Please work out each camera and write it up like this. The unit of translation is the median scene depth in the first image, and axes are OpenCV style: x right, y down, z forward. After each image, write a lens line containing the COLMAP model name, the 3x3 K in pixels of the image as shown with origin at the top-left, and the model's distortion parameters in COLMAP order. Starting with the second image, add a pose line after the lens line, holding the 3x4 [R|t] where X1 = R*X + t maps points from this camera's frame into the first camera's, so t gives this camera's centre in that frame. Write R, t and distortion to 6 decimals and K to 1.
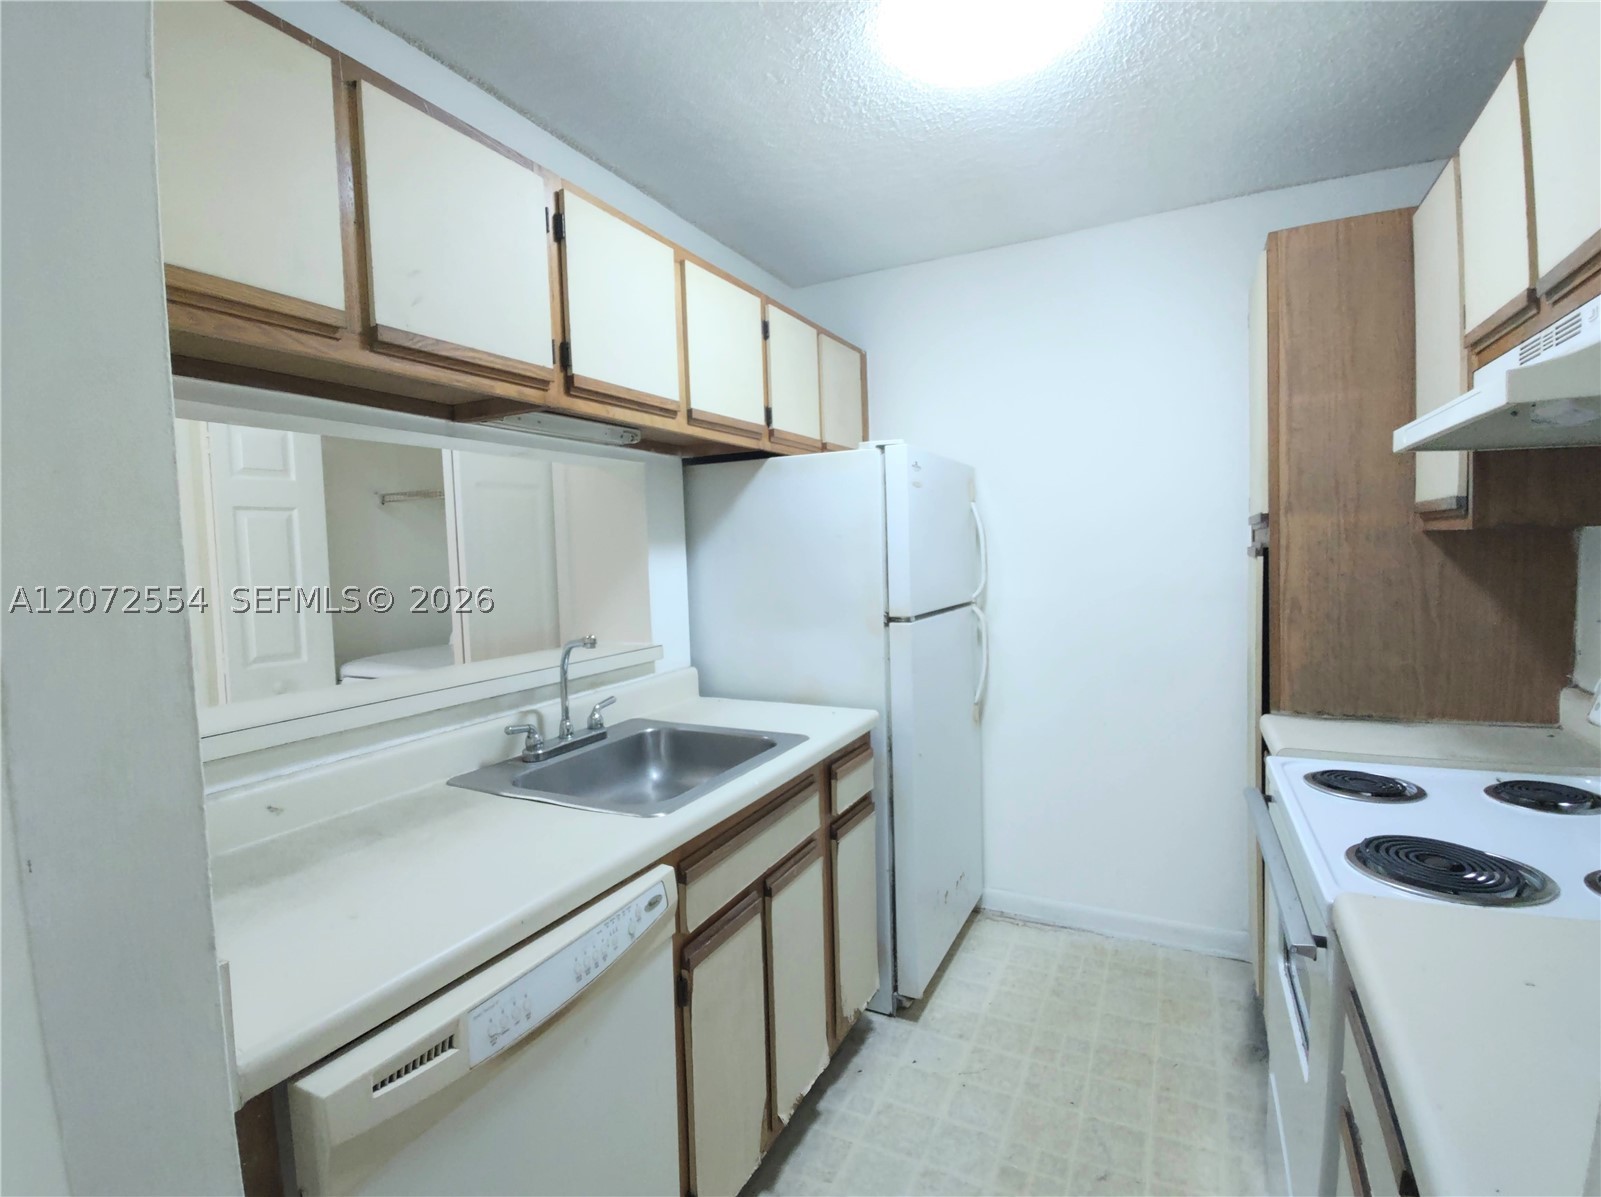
lens RADIAL K [[777.0, 0, 784.3], [0, 777.0, 595.3], [0, 0, 1]] dist [0.001612, -0.012042]
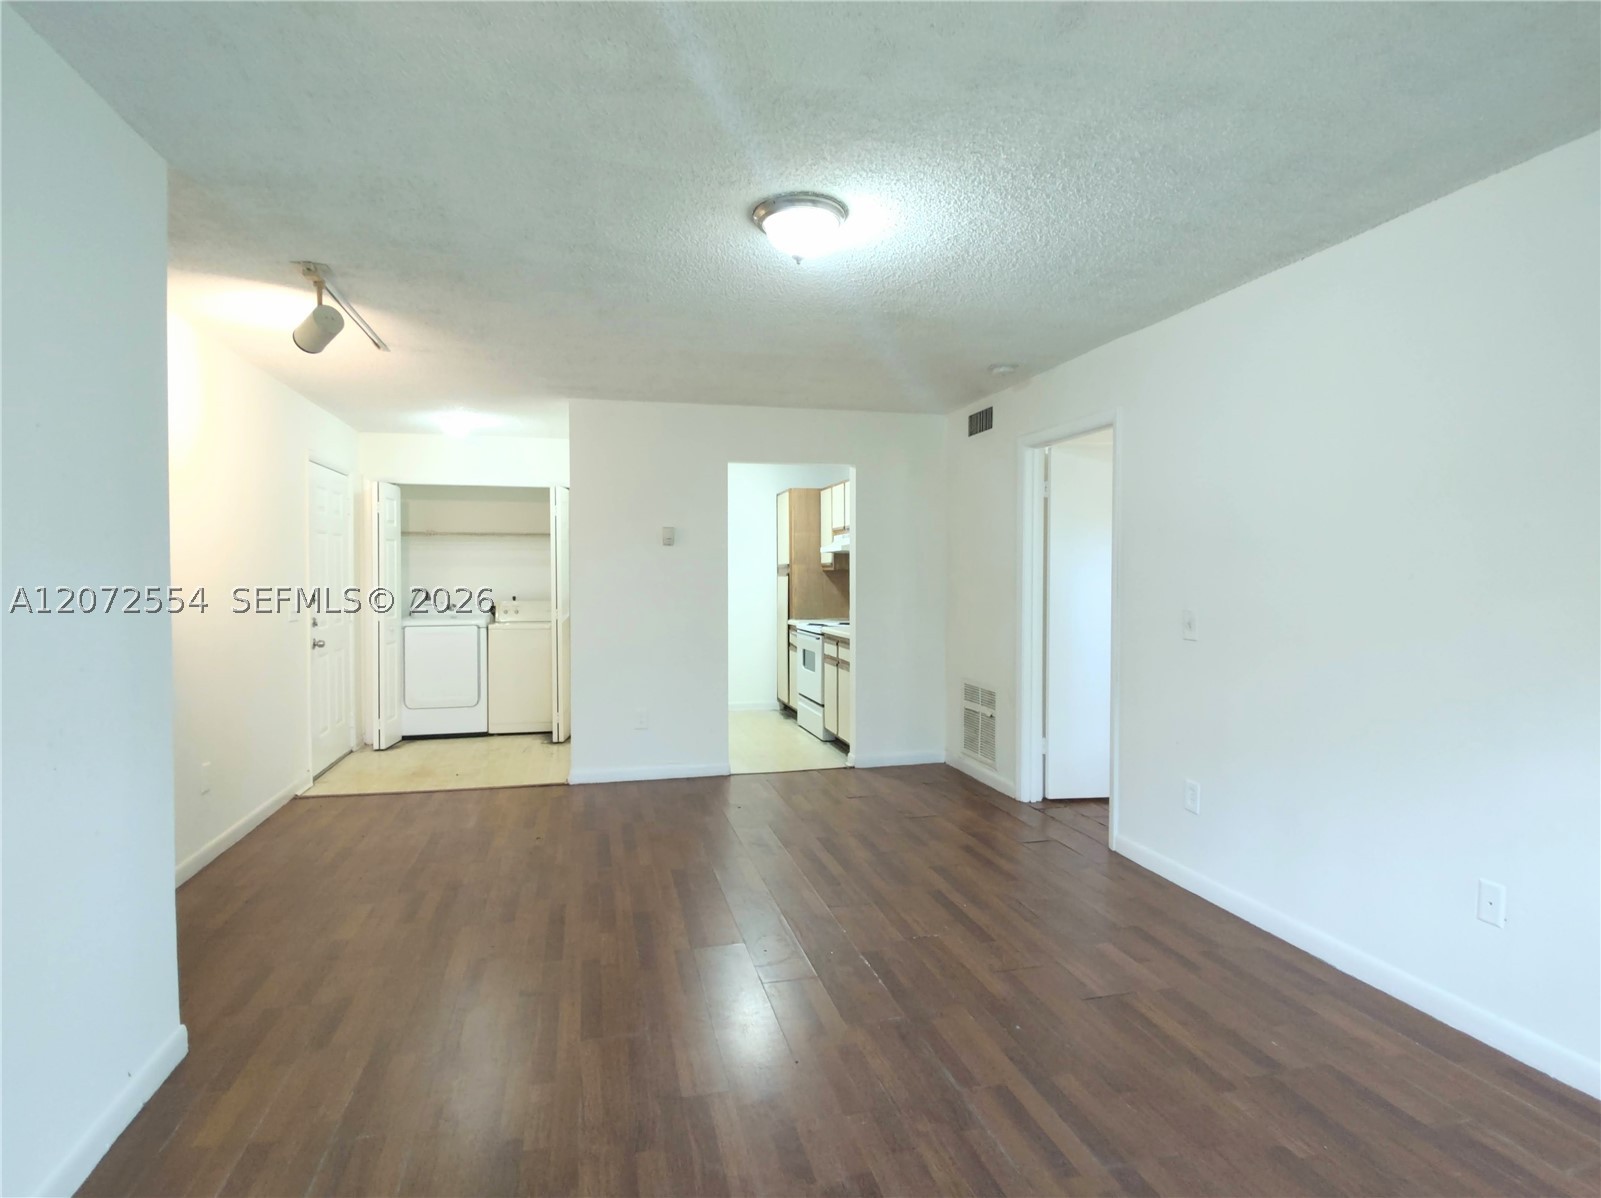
lens RADIAL K [[777.0, 0, 796.6], [0, 777.0, 603.0], [0, 0, 1]] dist [0.001612, -0.012042]
pose [[0.749105, 0.010519, 0.662368, -1.853121], [0.013548, 0.999422, -0.031193, 0.200650], [-0.662312, 0.032341, 0.748529, -1.832516]]
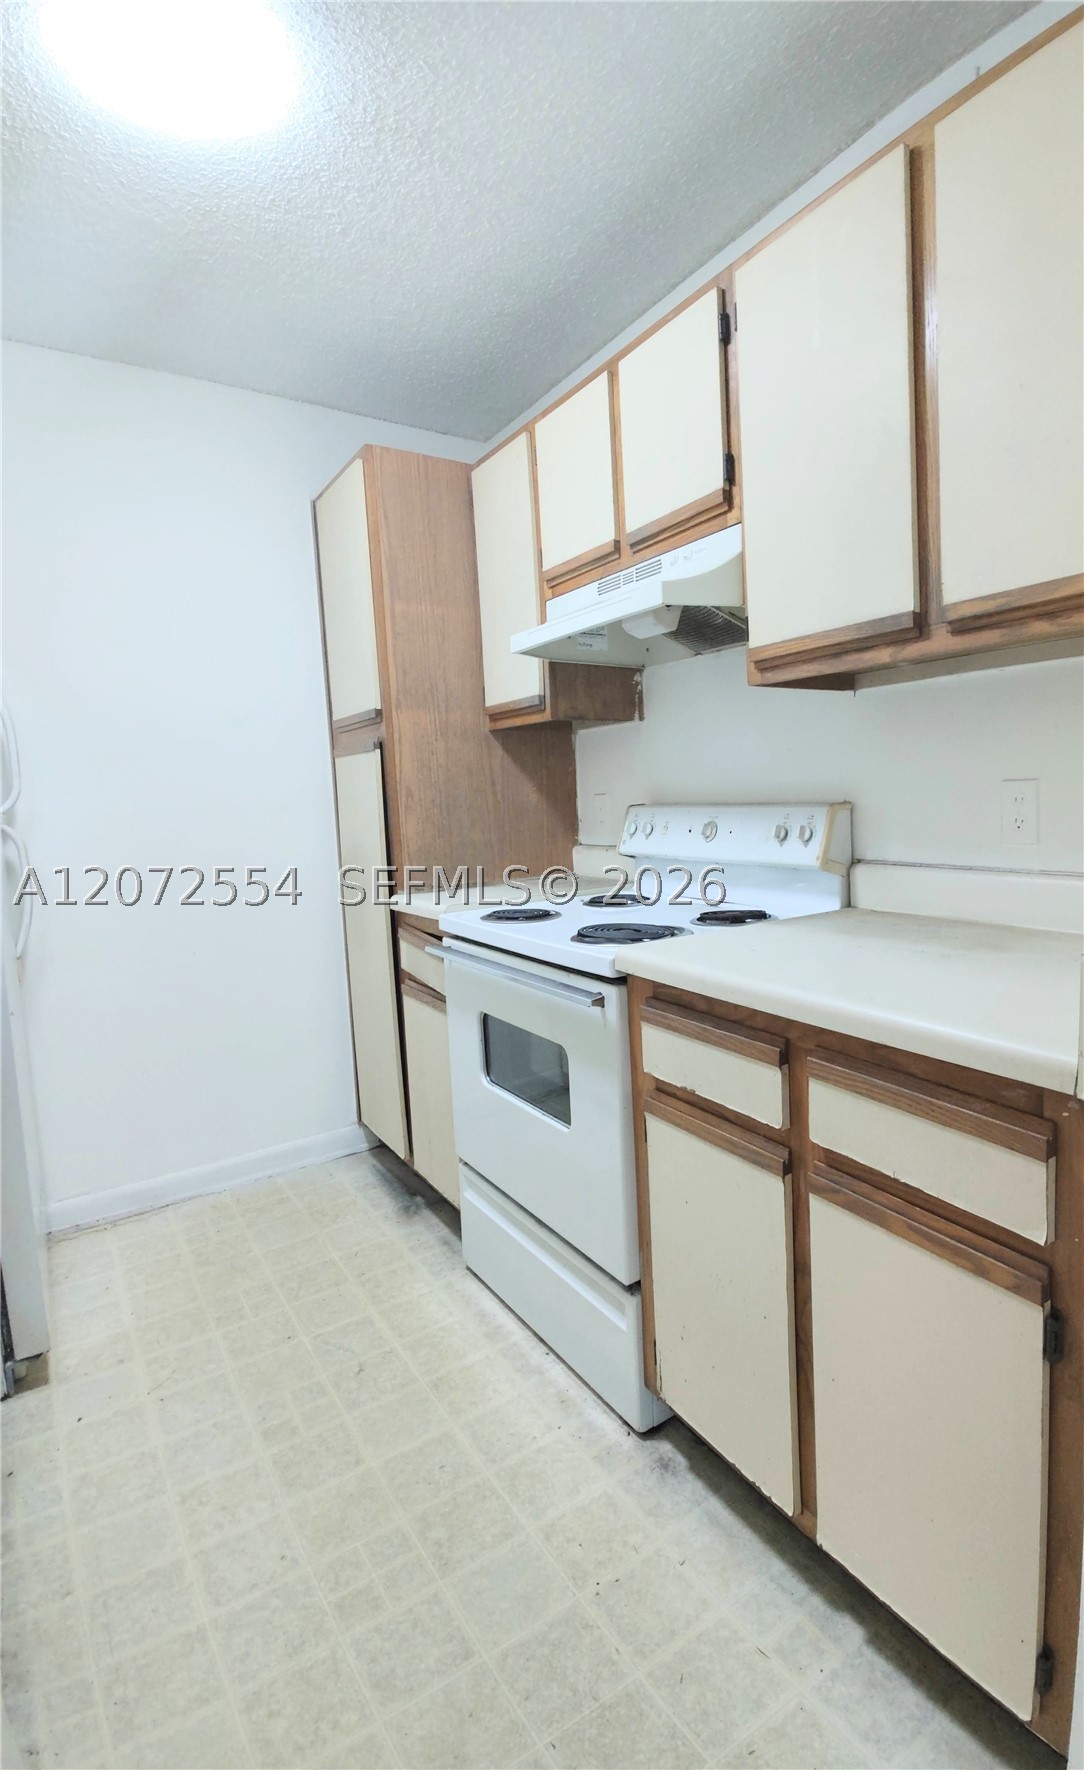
lens RADIAL K [[859.0, 0, 666.4], [0, 859.0, 870.2], [0, 0, 1]] dist [0.003560, -0.011565]
pose [[0.437767, -0.070657, 0.896308, -0.305113], [0.073701, 0.996372, 0.042548, 0.101627], [-0.896062, 0.047432, 0.441387, 0.137076]]
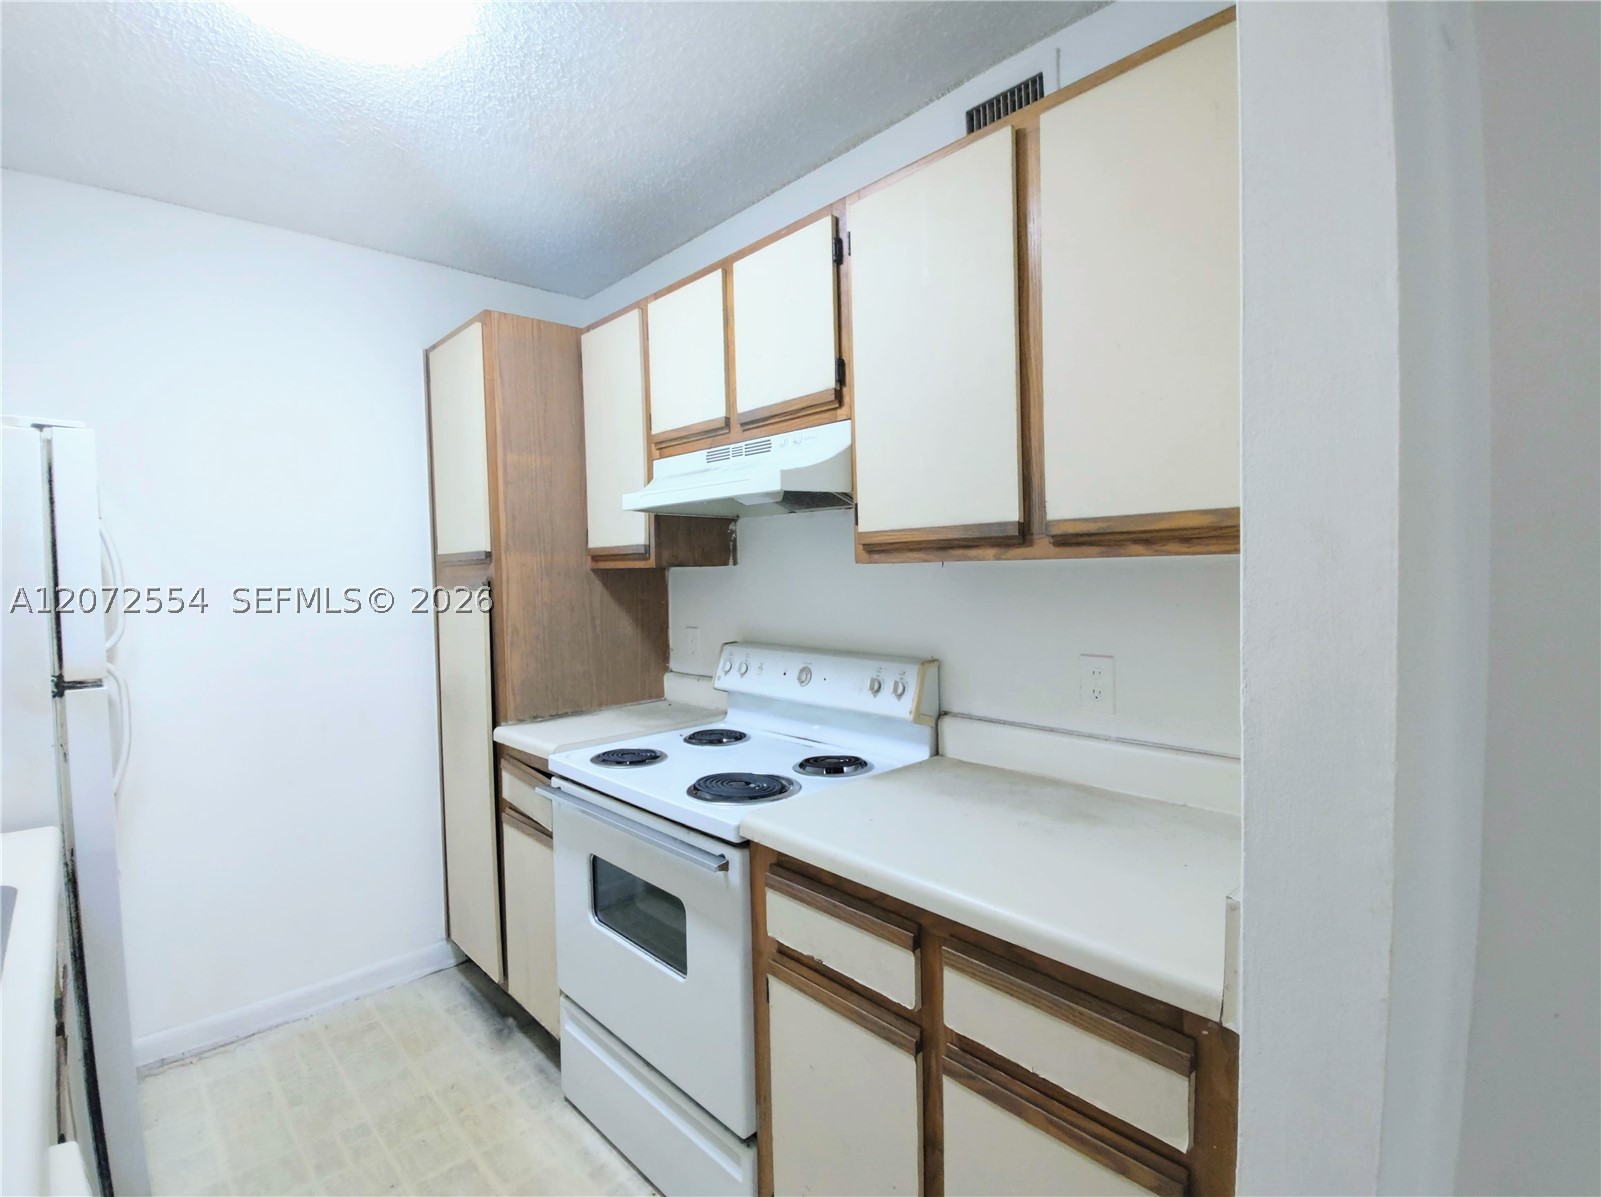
lens RADIAL K [[777.0, 0, 782.2], [0, 777.0, 594.7], [0, 0, 1]] dist [0.001612, -0.012042]
pose [[0.349595, -0.009853, 0.936849, -0.319305], [0.062397, 0.997970, -0.012788, -0.000611], [-0.934821, 0.062927, 0.349500, 0.213240]]
